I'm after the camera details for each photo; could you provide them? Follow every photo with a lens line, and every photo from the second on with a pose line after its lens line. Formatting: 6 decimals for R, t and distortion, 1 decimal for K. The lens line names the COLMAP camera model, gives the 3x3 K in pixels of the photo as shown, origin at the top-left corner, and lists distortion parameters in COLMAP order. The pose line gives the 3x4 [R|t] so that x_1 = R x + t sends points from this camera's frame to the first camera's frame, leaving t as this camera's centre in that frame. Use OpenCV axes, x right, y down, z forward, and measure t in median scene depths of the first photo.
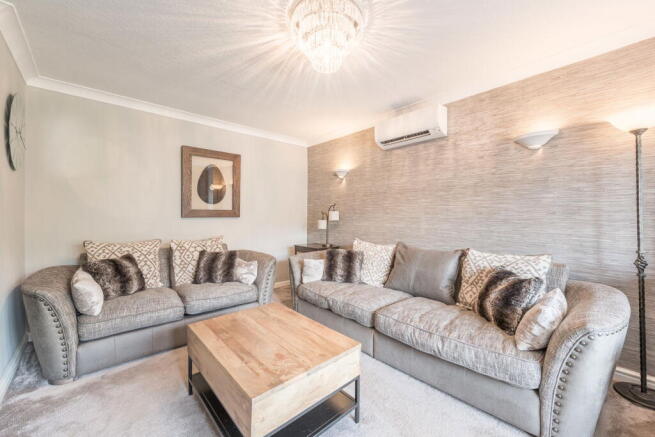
lens RADIAL K [[260.7, 0, 347.2], [0, 260.7, 219.5], [0, 0, 1]] dist [-0.000226, -0.000346]
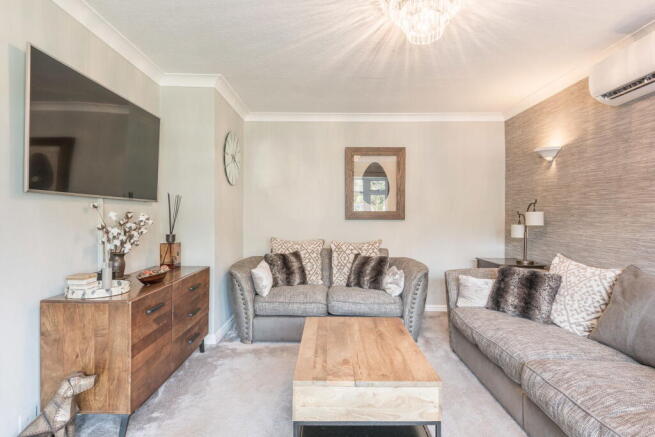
lens RADIAL K [[337.7, 0, 323.2], [0, 337.7, 218.7], [0, 0, 1]] dist [0.000519, -0.001523]
pose [[0.725439, 0.006632, -0.688255, 0.226919], [-0.015243, 0.999863, -0.006432, -0.000401], [0.688118, 0.015157, 0.725441, 0.007286]]
